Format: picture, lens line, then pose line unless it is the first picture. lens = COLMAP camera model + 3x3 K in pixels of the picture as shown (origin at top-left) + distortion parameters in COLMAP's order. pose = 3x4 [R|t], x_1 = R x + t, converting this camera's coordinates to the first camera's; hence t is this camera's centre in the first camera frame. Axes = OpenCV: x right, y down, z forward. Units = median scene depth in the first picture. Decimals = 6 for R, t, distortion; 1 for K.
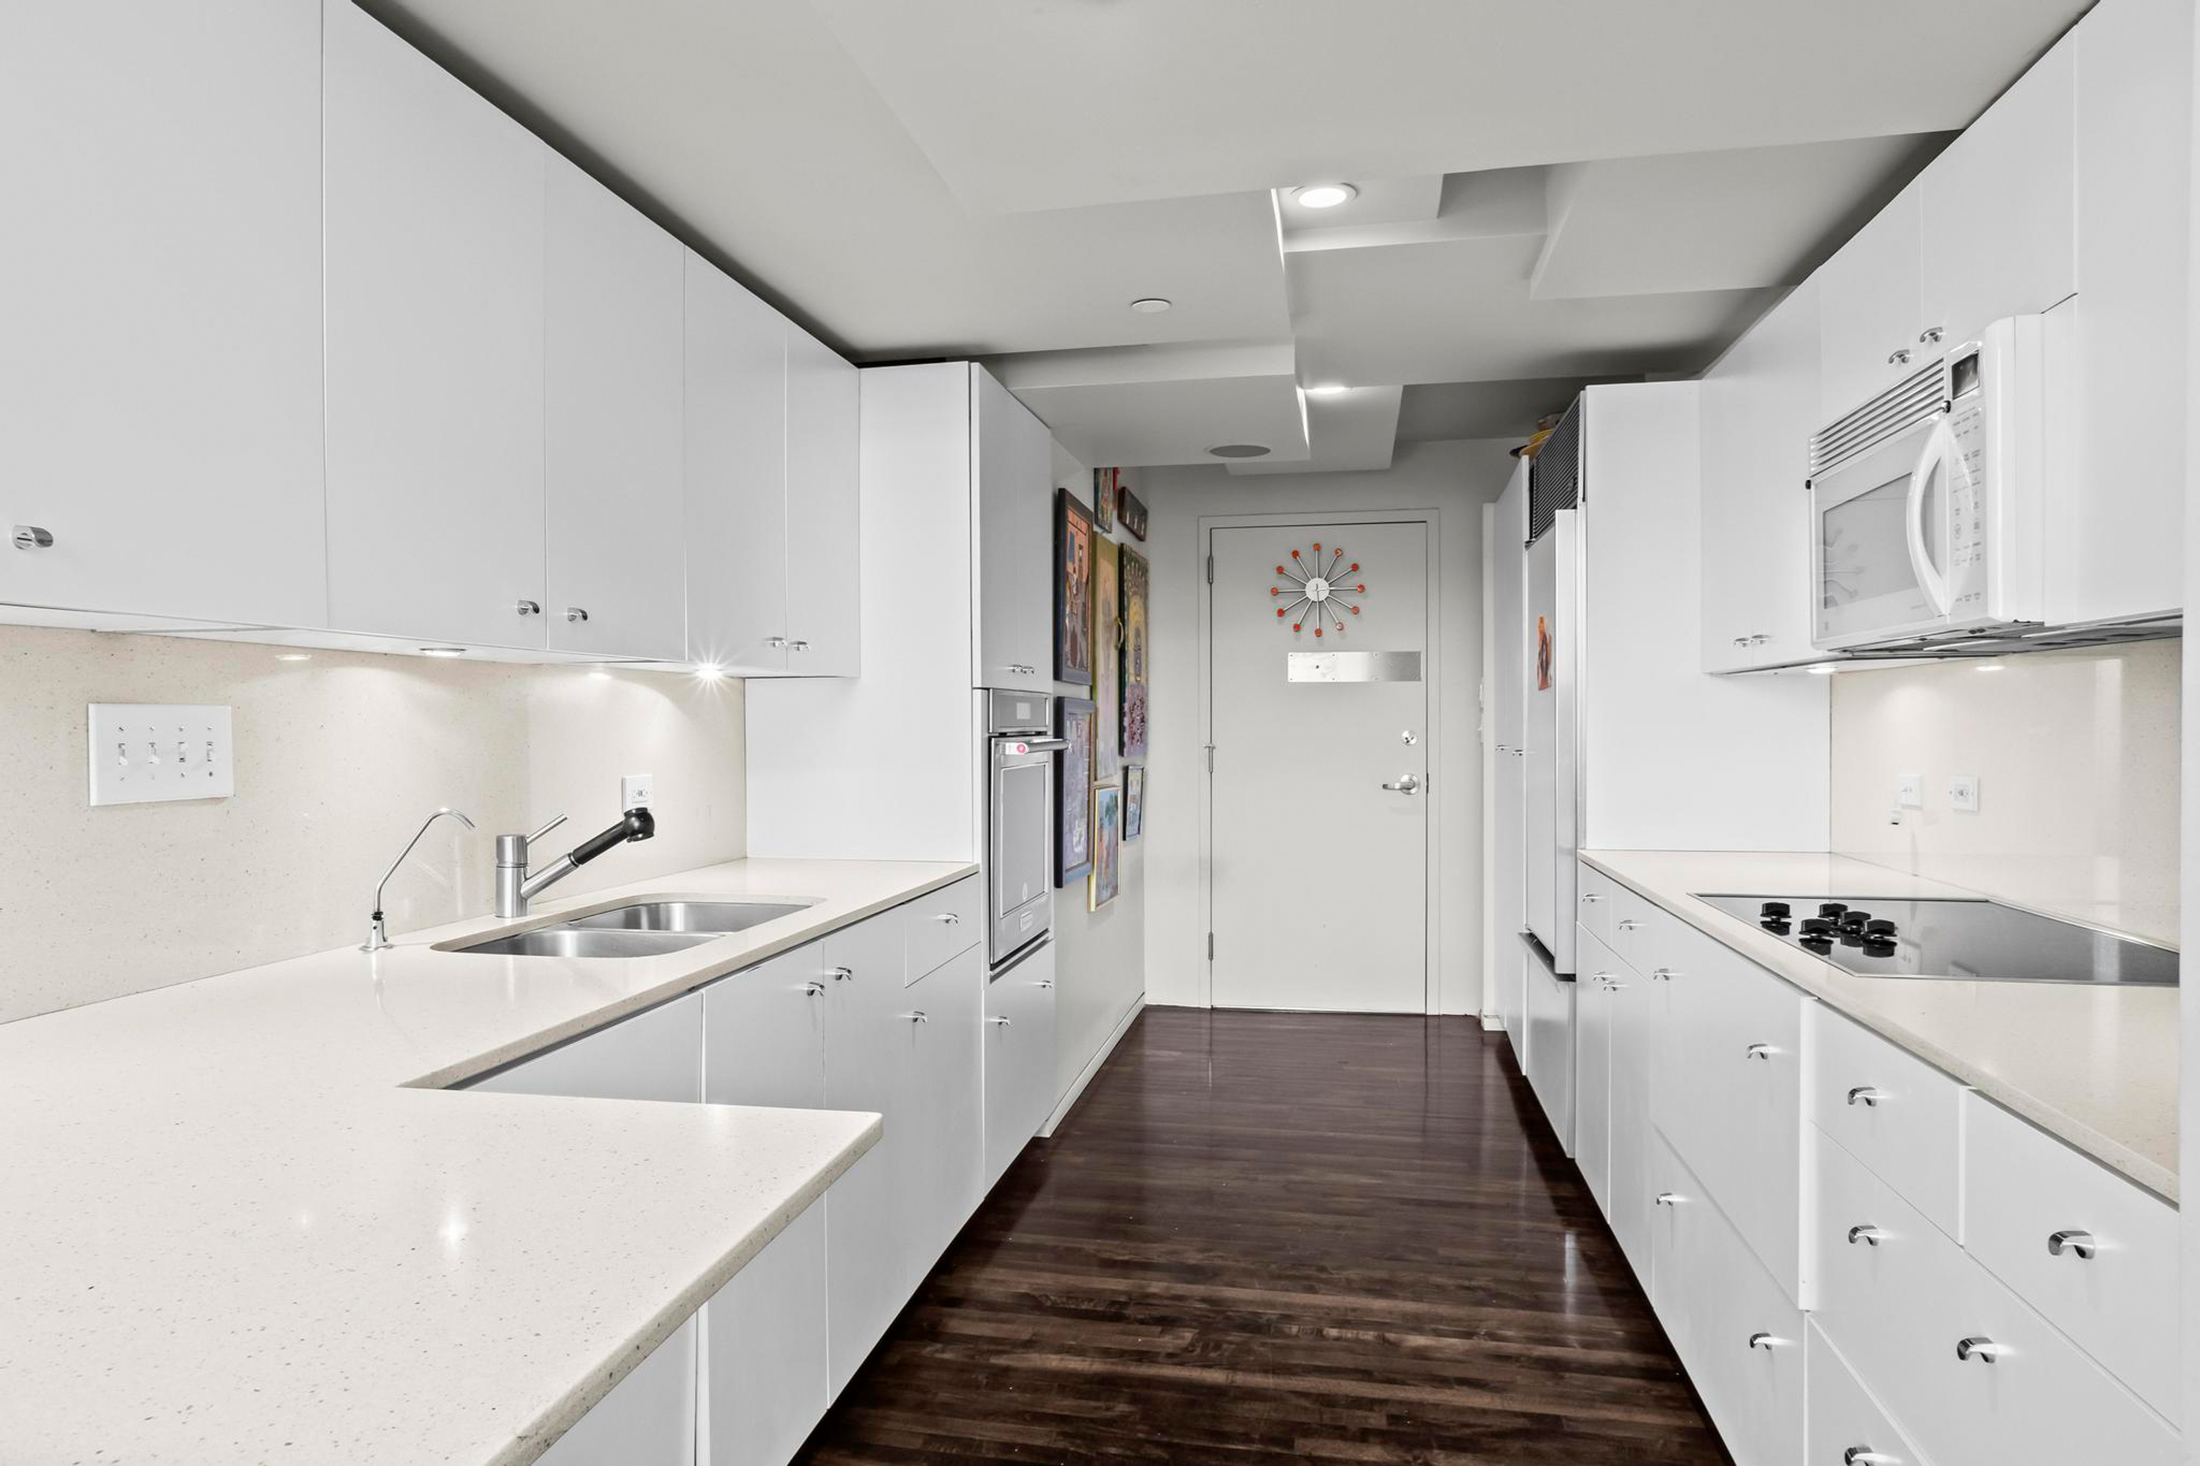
lens RADIAL K [[1421.9, 0, 1100.0], [0, 1421.9, 733.0], [0, 0, 1]] dist [-0.042606, 0.000567]
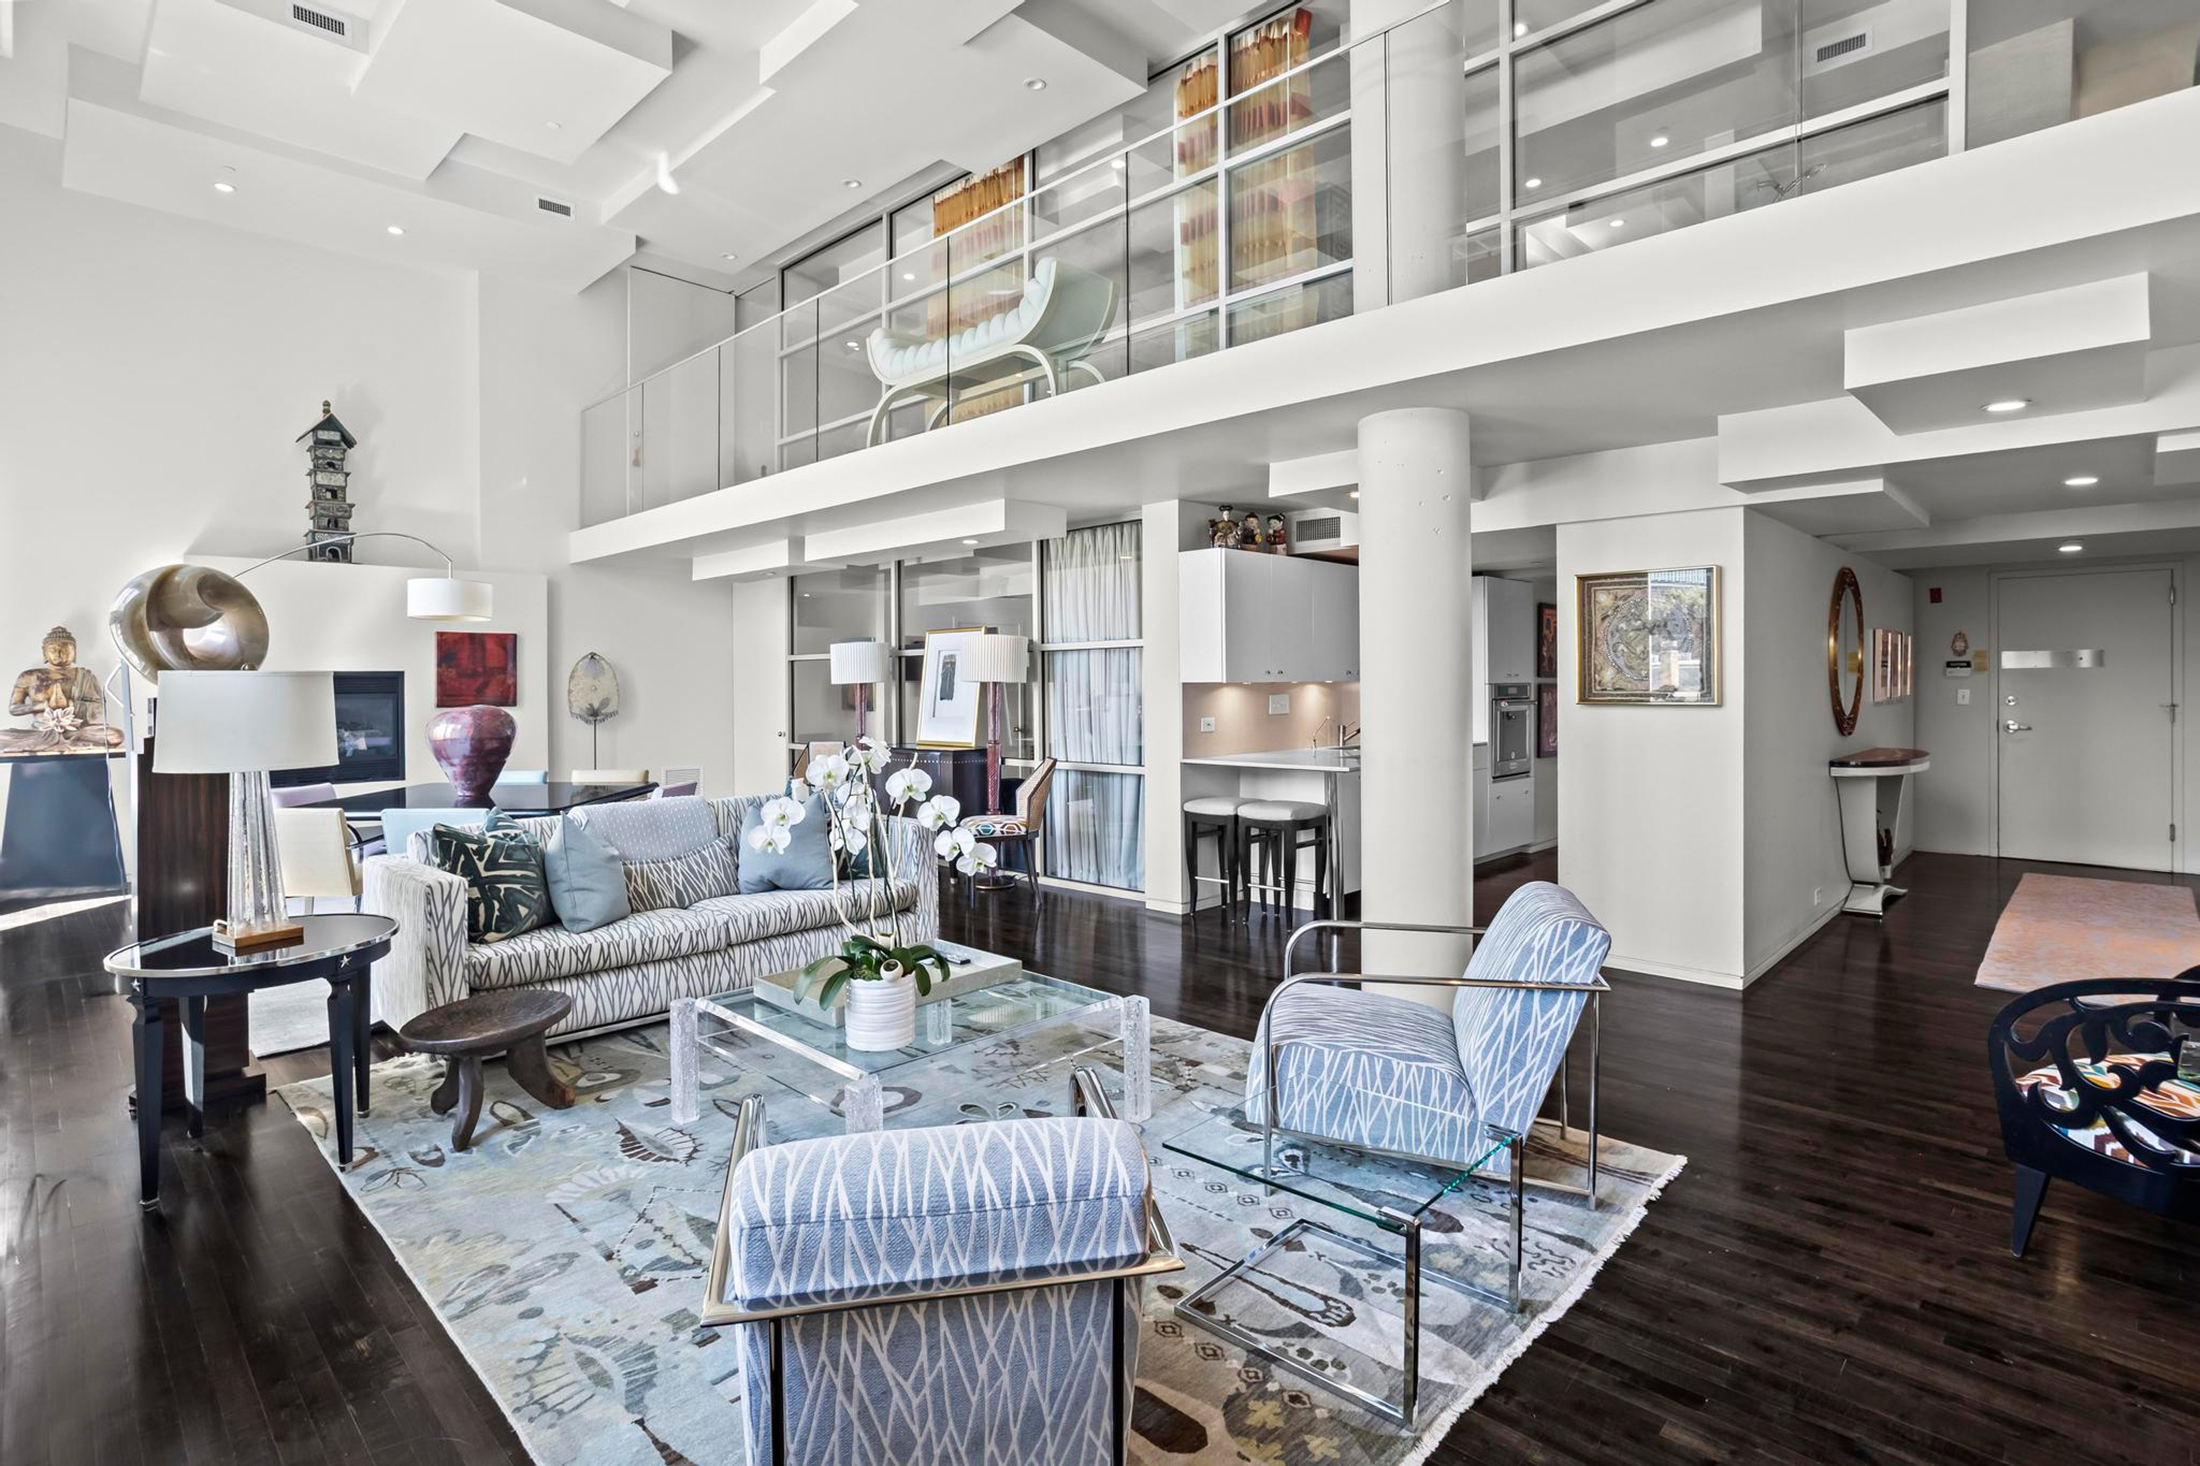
lens RADIAL K [[1088.0, 0, 1086.1], [0, 1088.0, 708.2], [0, 0, 1]] dist [-0.064965, 0.032654]
pose [[0.822437, 0.010023, -0.568767, 0.456347], [0.002187, 0.999782, 0.020780, -0.025877], [0.568851, -0.018334, 0.822236, -1.210987]]
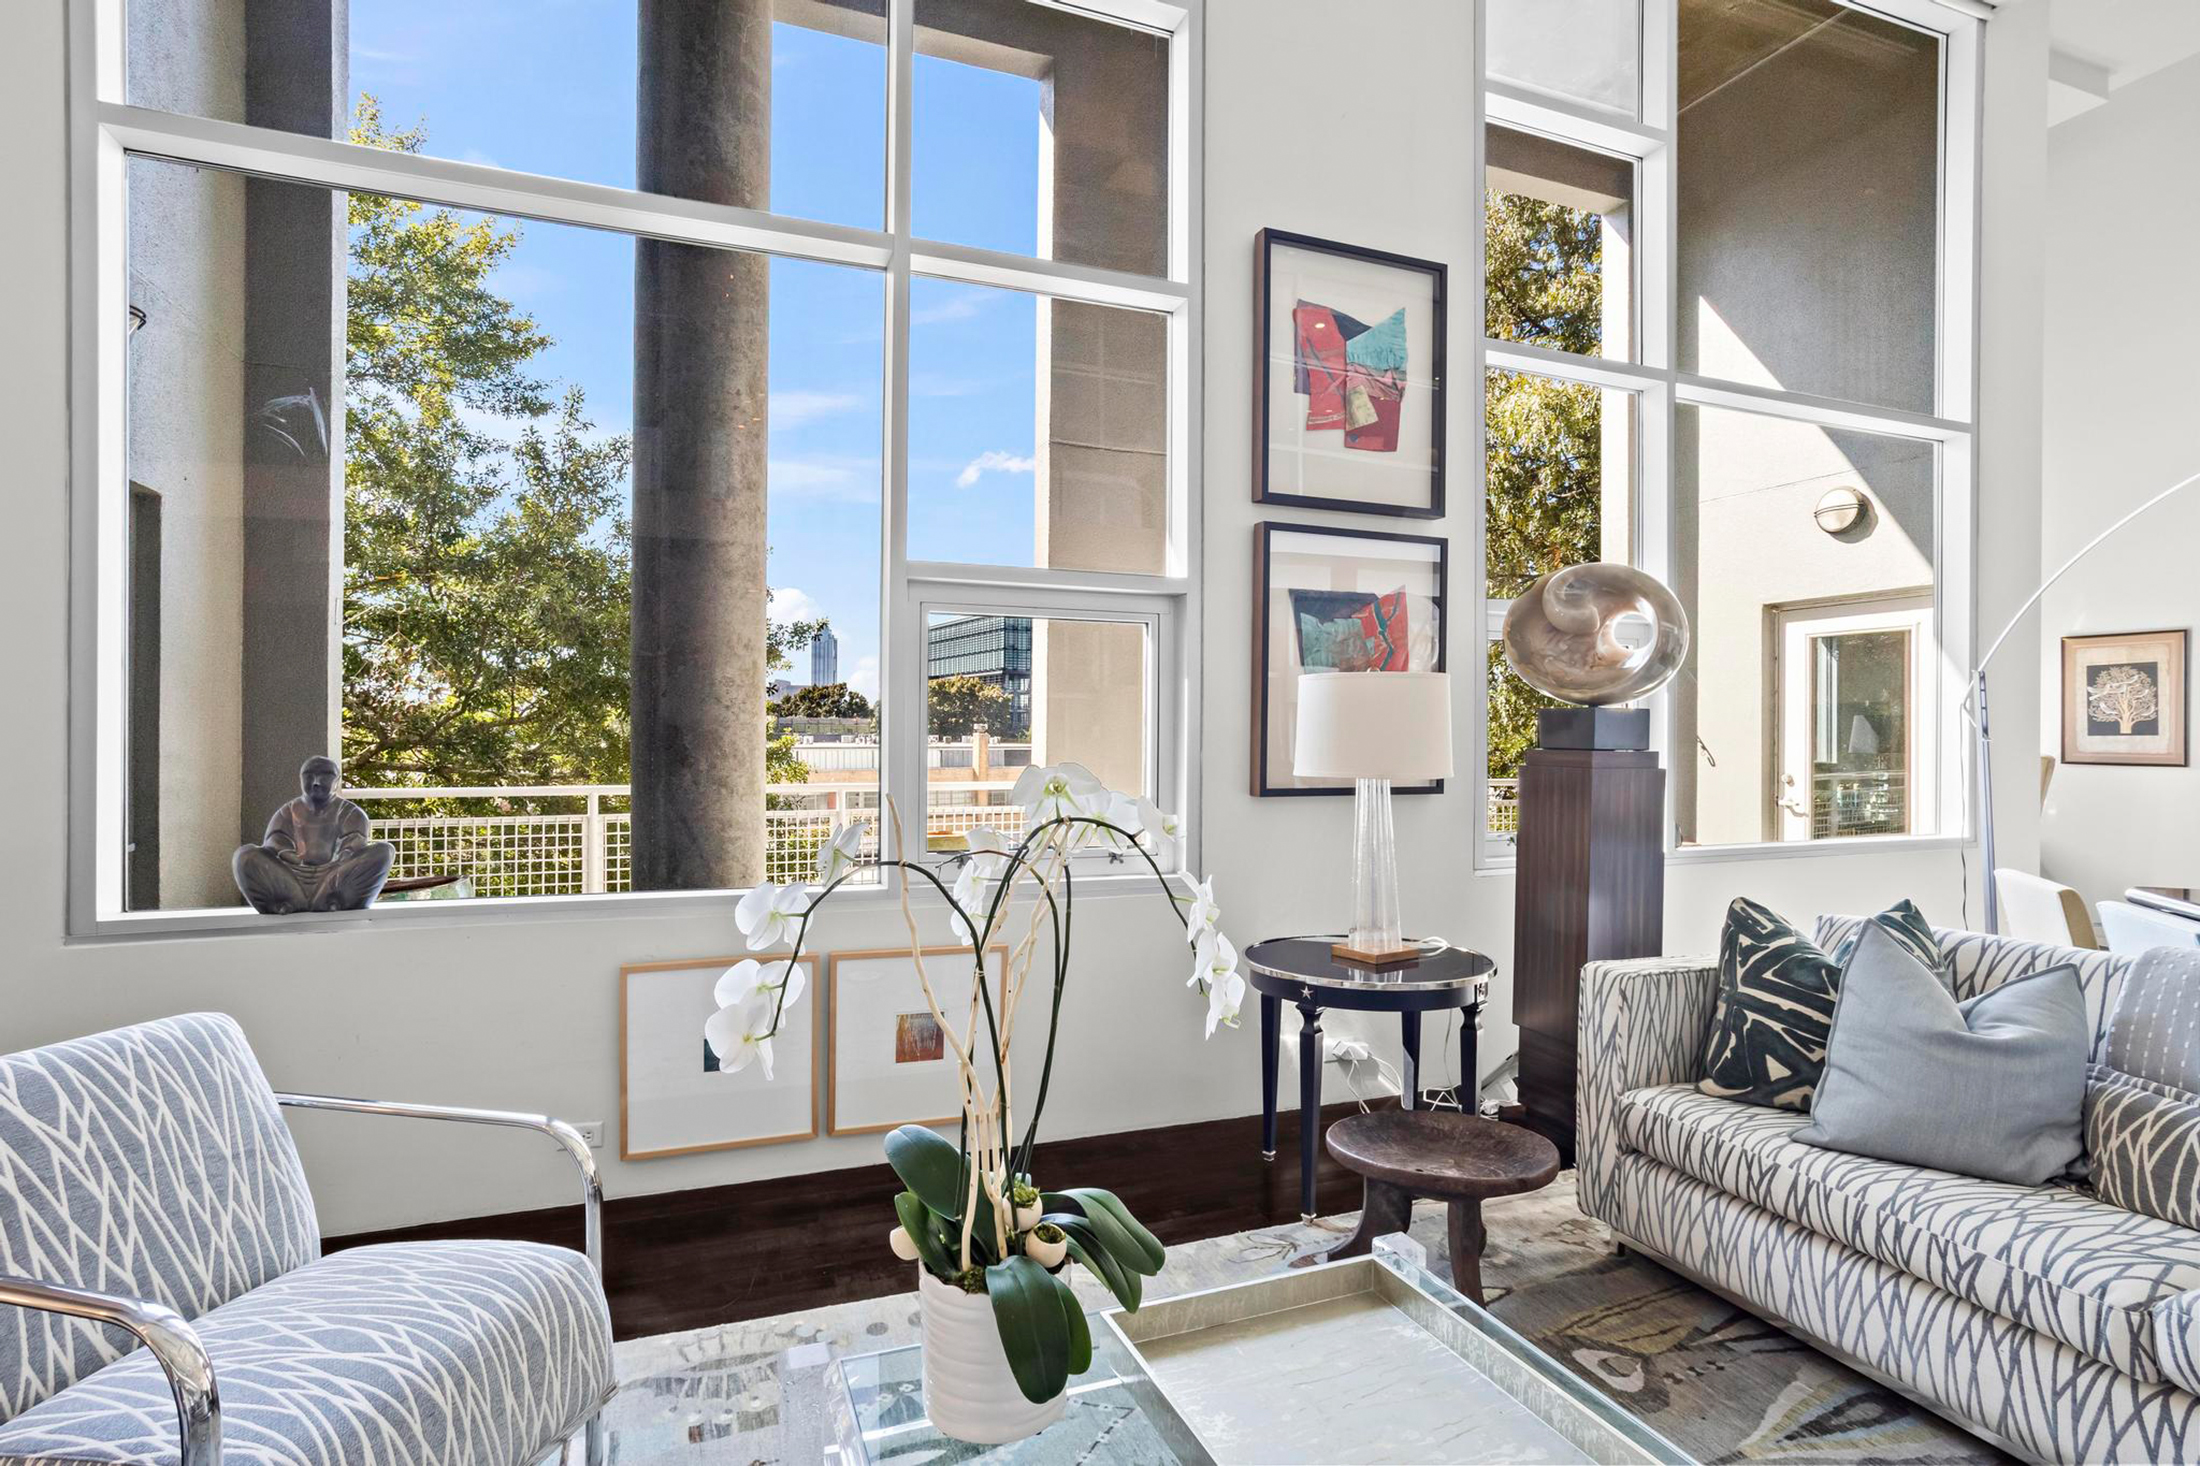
lens RADIAL K [[1085.3, 0, 1078.5], [0, 1085.3, 734.3], [0, 0, 1]] dist [-0.054842, 0.034522]
pose [[-0.858425, -0.001567, -0.512937, 0.076018], [-0.007249, 0.999933, 0.009076, -0.002184], [0.512888, 0.011509, -0.858378, -0.372142]]
